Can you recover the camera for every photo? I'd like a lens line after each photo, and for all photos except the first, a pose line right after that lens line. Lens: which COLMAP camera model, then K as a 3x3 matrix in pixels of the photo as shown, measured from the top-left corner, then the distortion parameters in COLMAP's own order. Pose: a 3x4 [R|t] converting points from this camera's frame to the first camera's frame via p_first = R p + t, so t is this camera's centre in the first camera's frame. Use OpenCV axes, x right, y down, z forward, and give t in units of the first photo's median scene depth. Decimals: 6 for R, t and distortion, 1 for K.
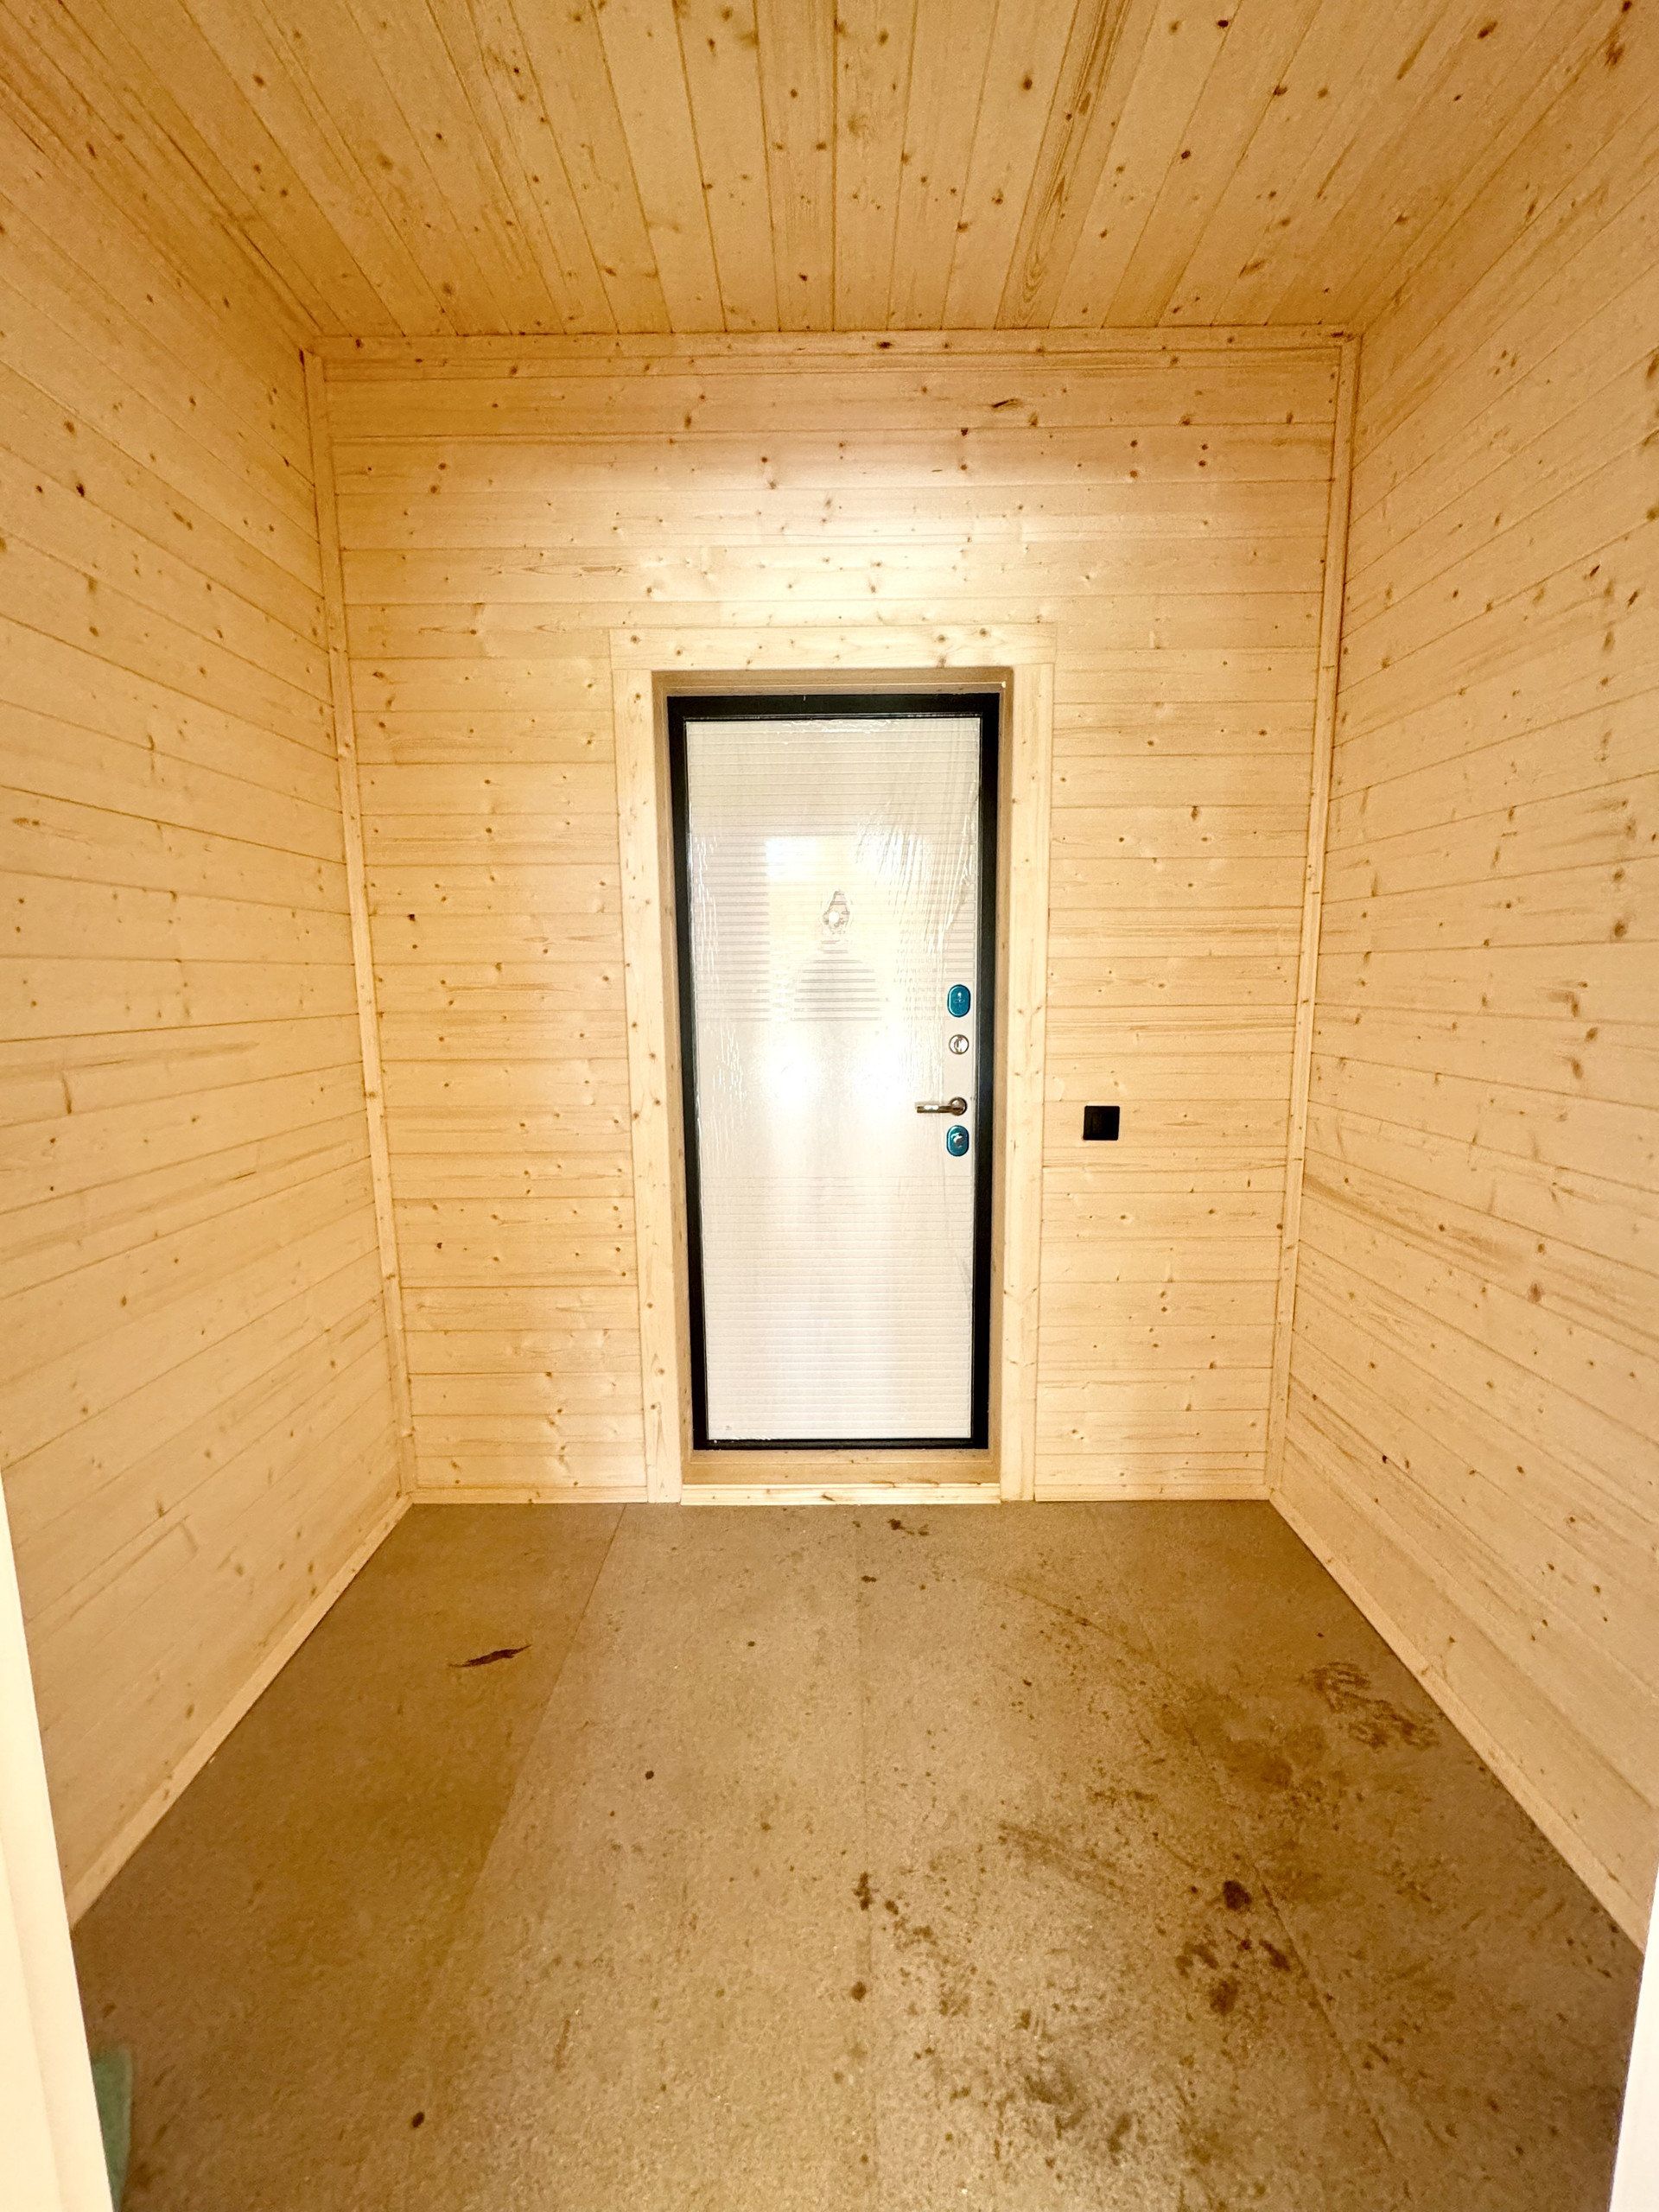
lens RADIAL K [[881.9, 0, 829.9], [0, 881.9, 1107.7], [0, 0, 1]] dist [-0.000438, -0.000777]
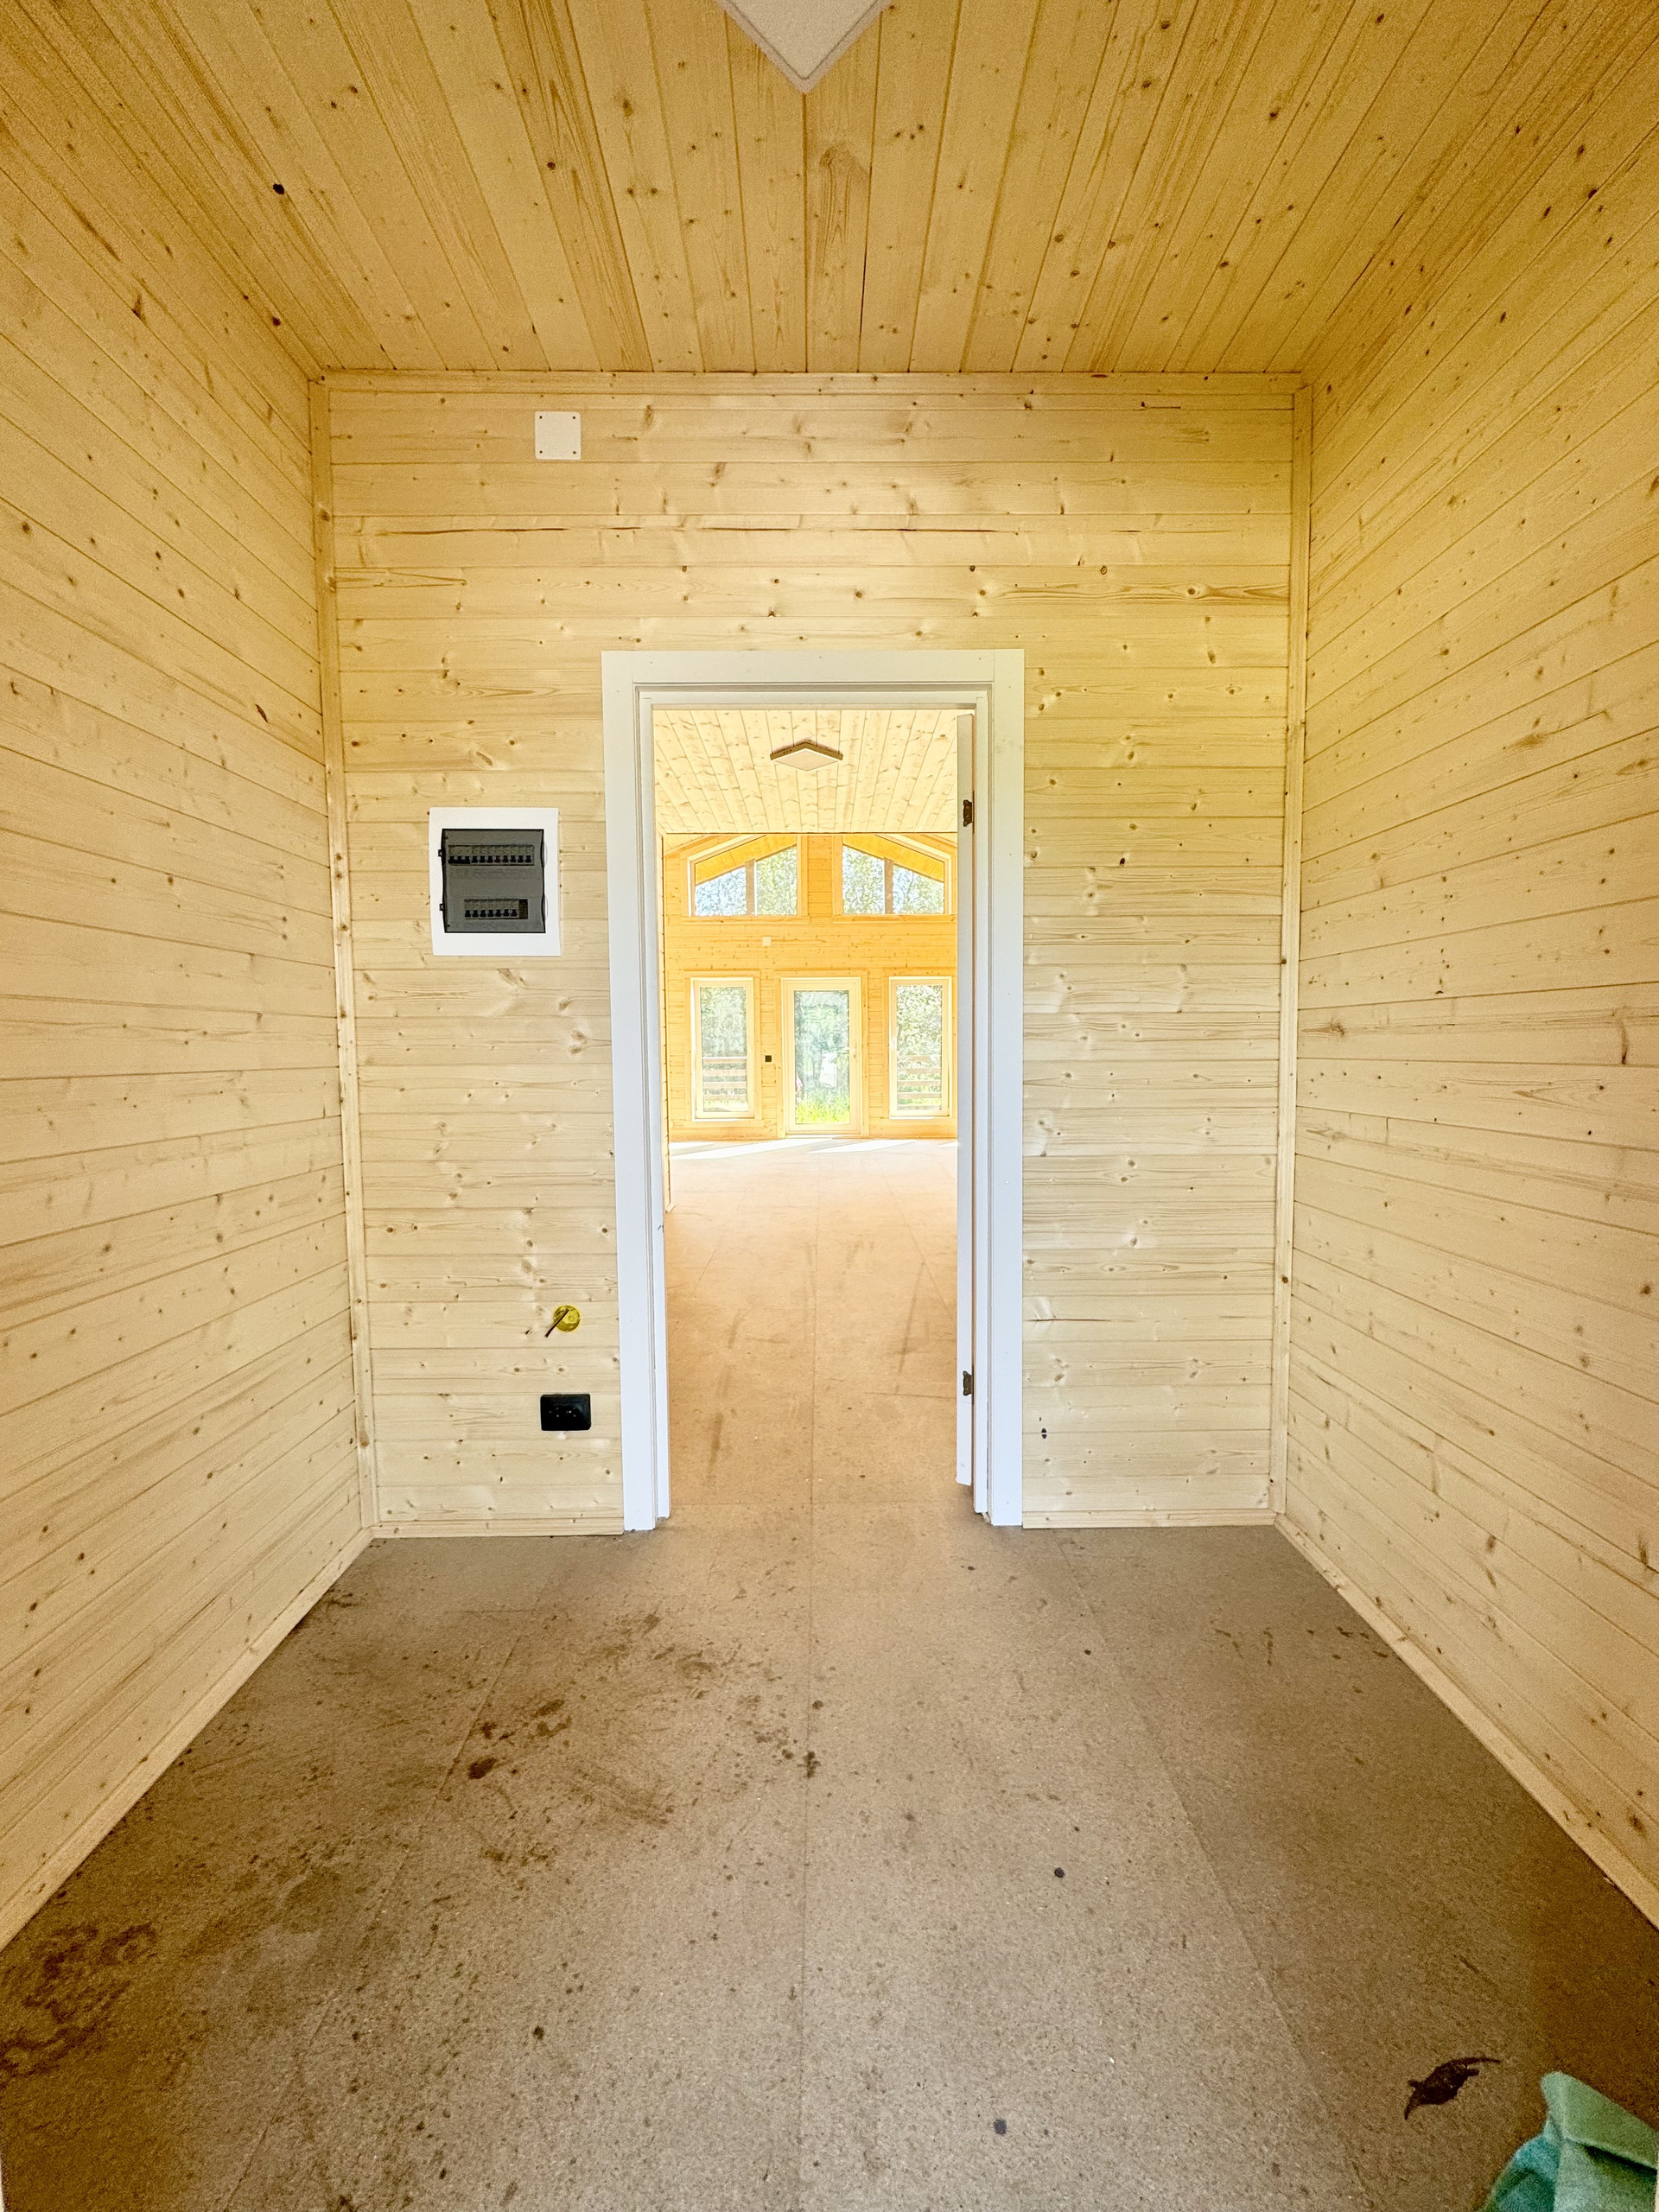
lens RADIAL K [[881.9, 0, 831.9], [0, 881.9, 1111.6], [0, 0, 1]] dist [-0.000438, -0.000777]
pose [[-0.999676, 0.017437, -0.018524, 0.018498], [0.012879, 0.974827, 0.222592, -0.167397], [0.021939, 0.222281, -0.974736, 1.918422]]
